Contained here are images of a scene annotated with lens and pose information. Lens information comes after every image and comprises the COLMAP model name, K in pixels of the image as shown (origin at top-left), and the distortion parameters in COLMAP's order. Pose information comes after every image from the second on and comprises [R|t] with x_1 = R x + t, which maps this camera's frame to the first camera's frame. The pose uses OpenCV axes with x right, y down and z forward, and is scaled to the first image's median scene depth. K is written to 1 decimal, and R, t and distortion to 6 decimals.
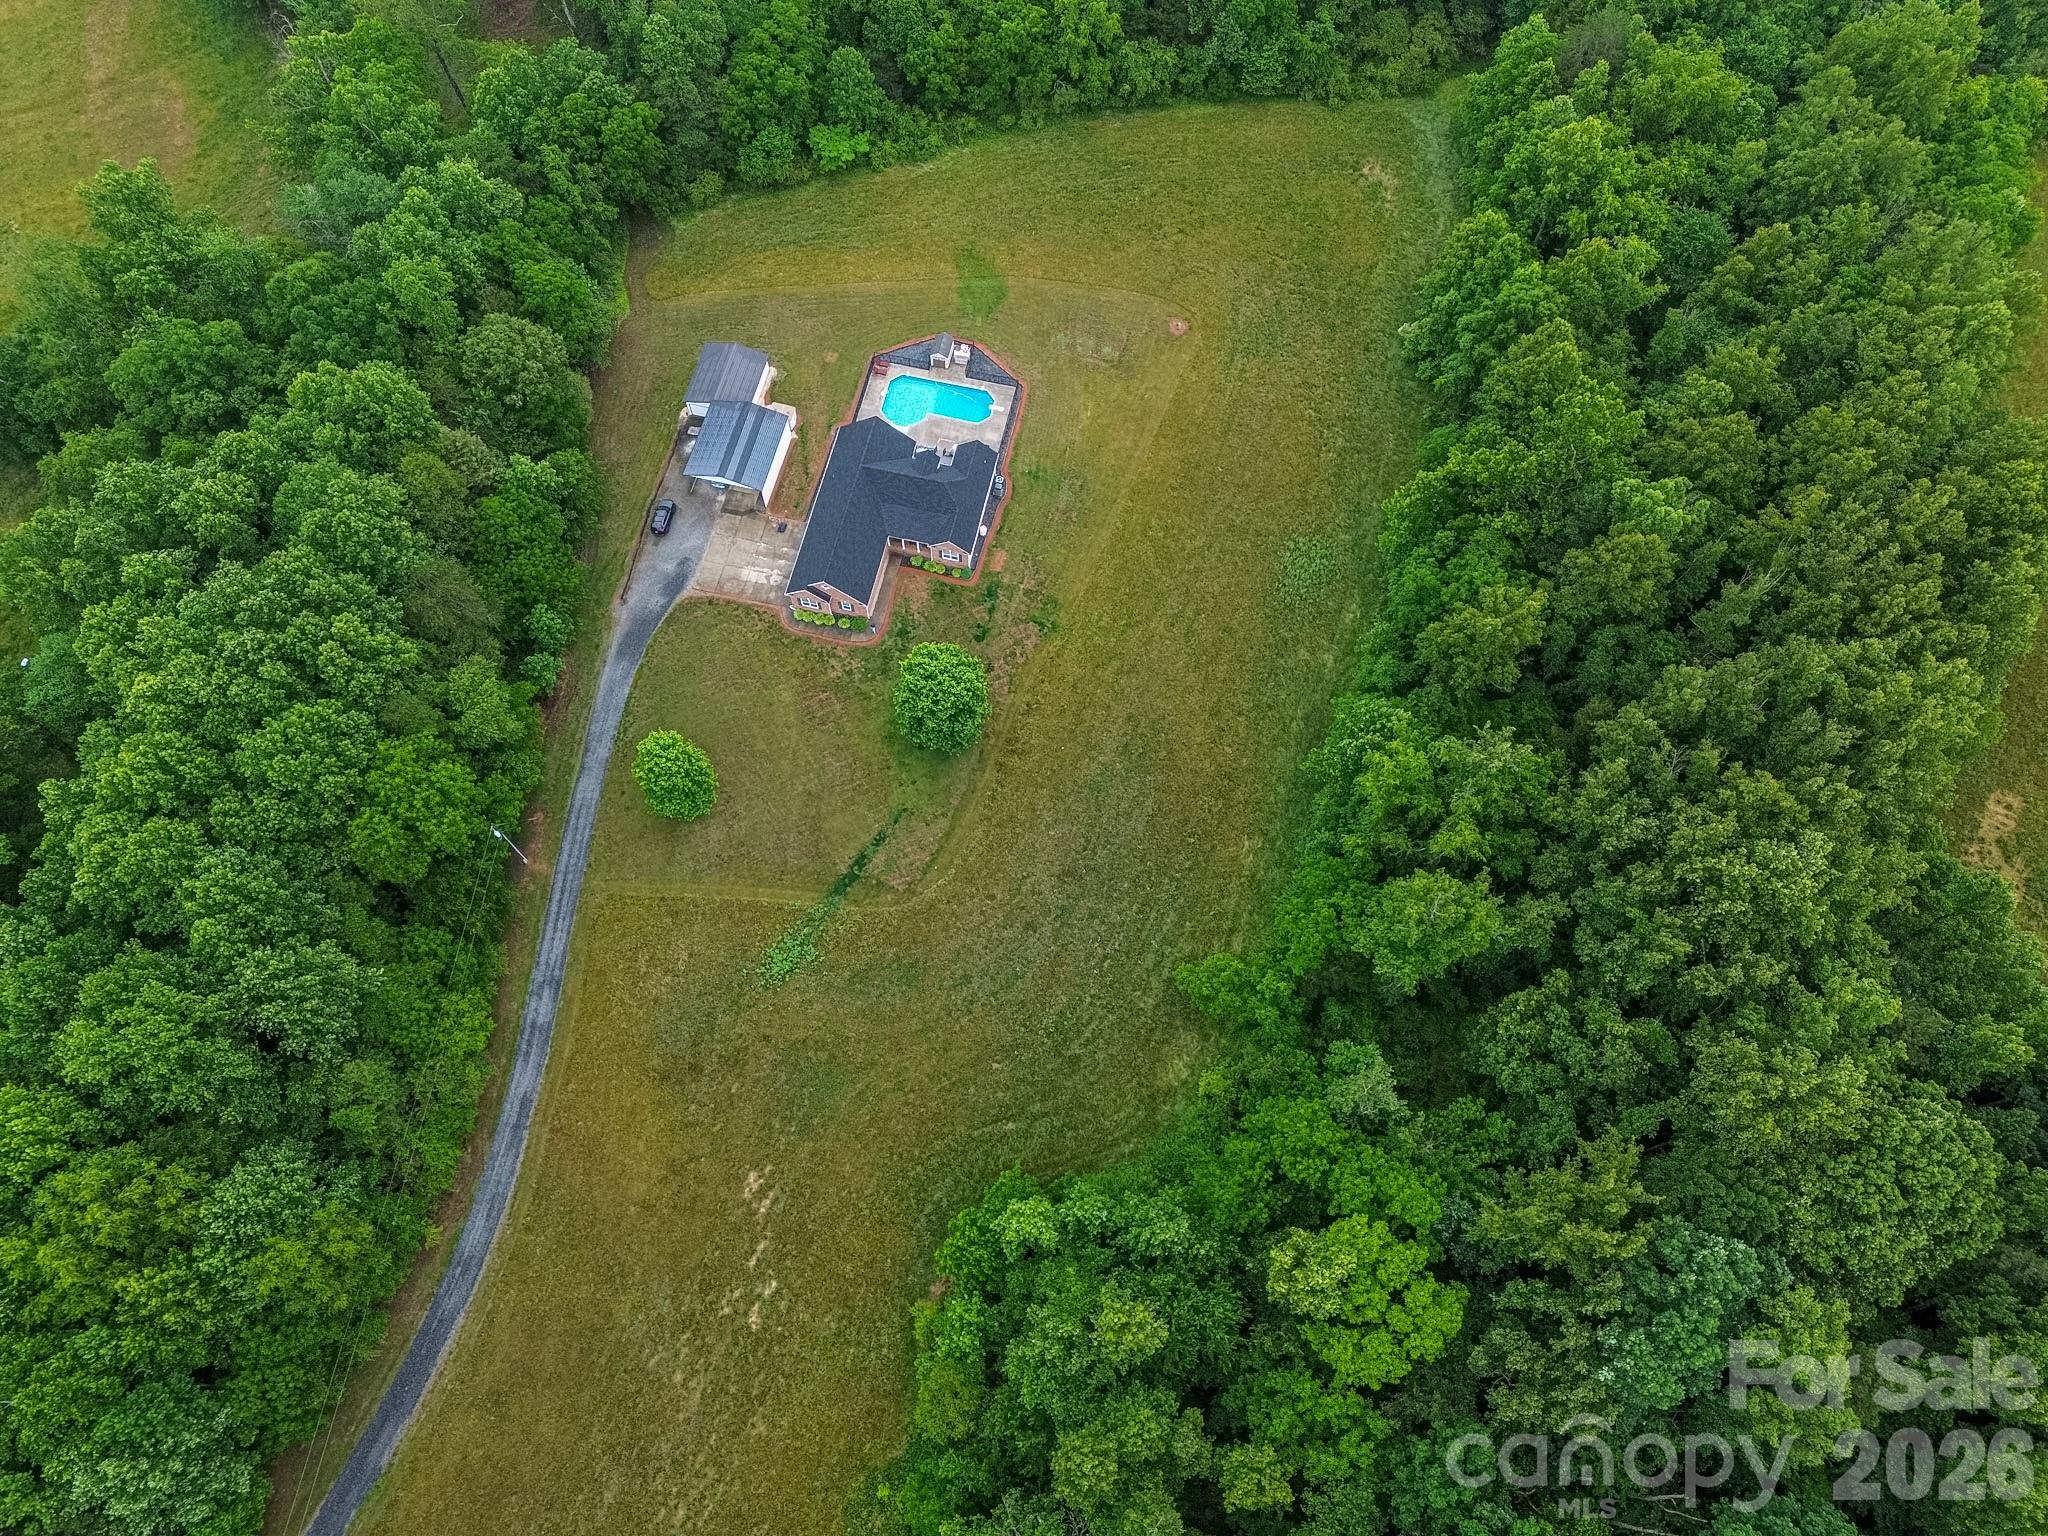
lens RADIAL K [[1437.9, 0, 1030.5], [0, 1437.9, 770.3], [0, 0, 1]] dist [0.074790, -0.058526]
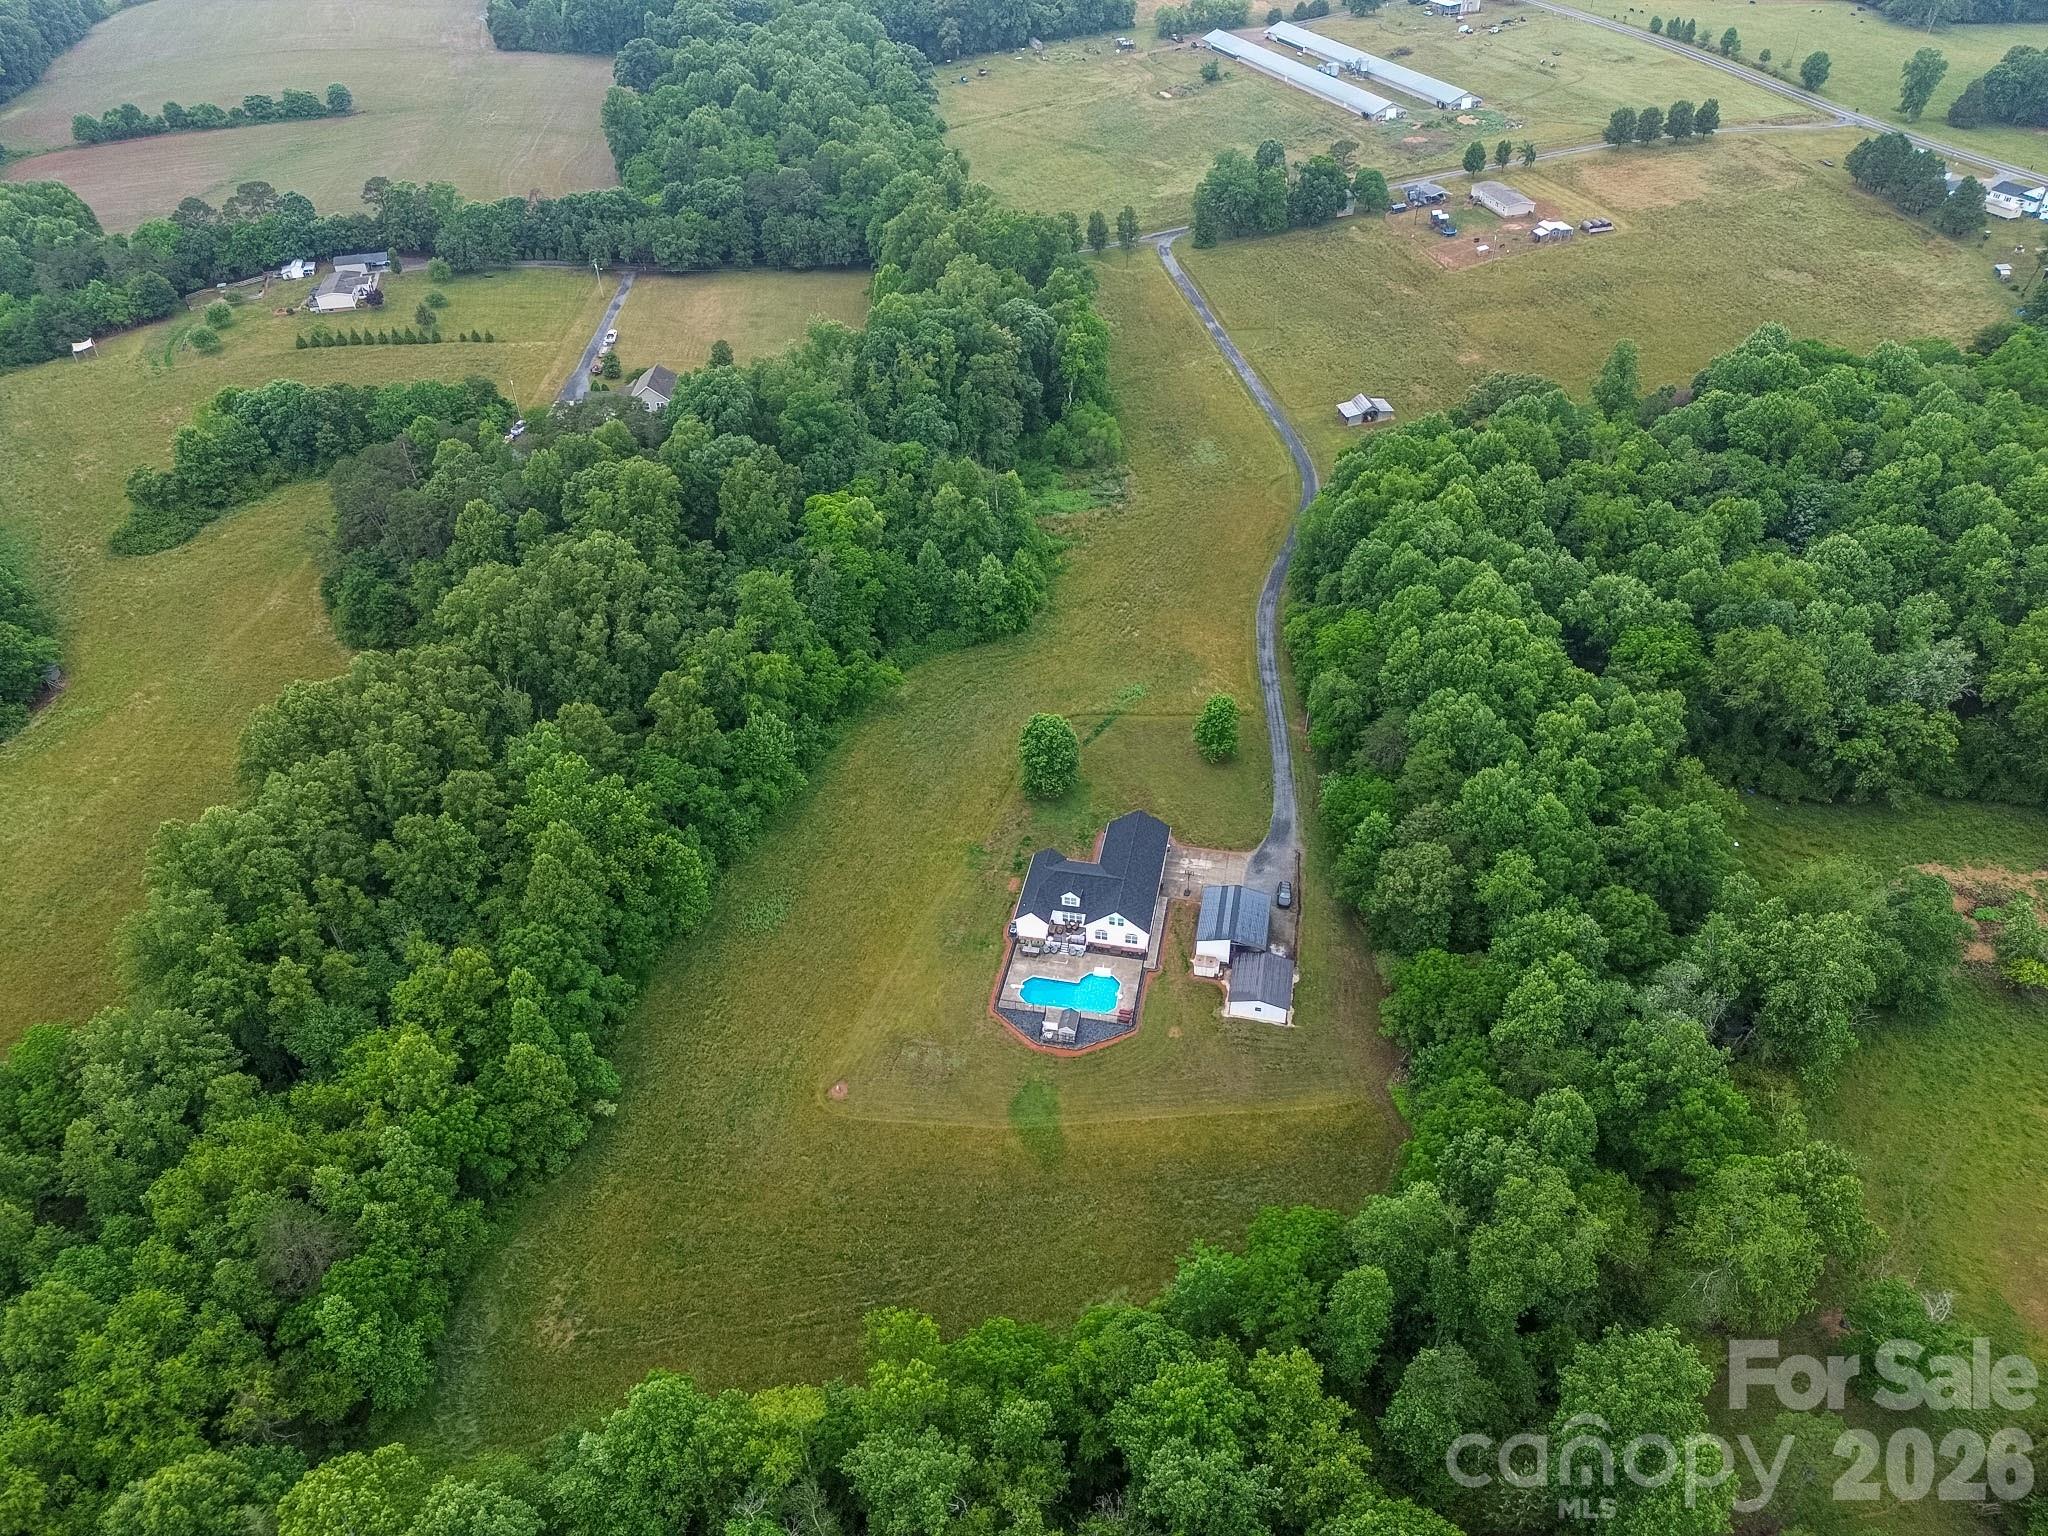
lens RADIAL K [[1437.9, 0, 1026.6], [0, 1437.9, 720.6], [0, 0, 1]] dist [0.074790, -0.058526]
pose [[-0.999851, 0.017181, -0.001428, -0.034813], [-0.005035, -0.211781, 0.977304, -1.374894], [0.016489, 0.977166, 0.211836, 0.600677]]
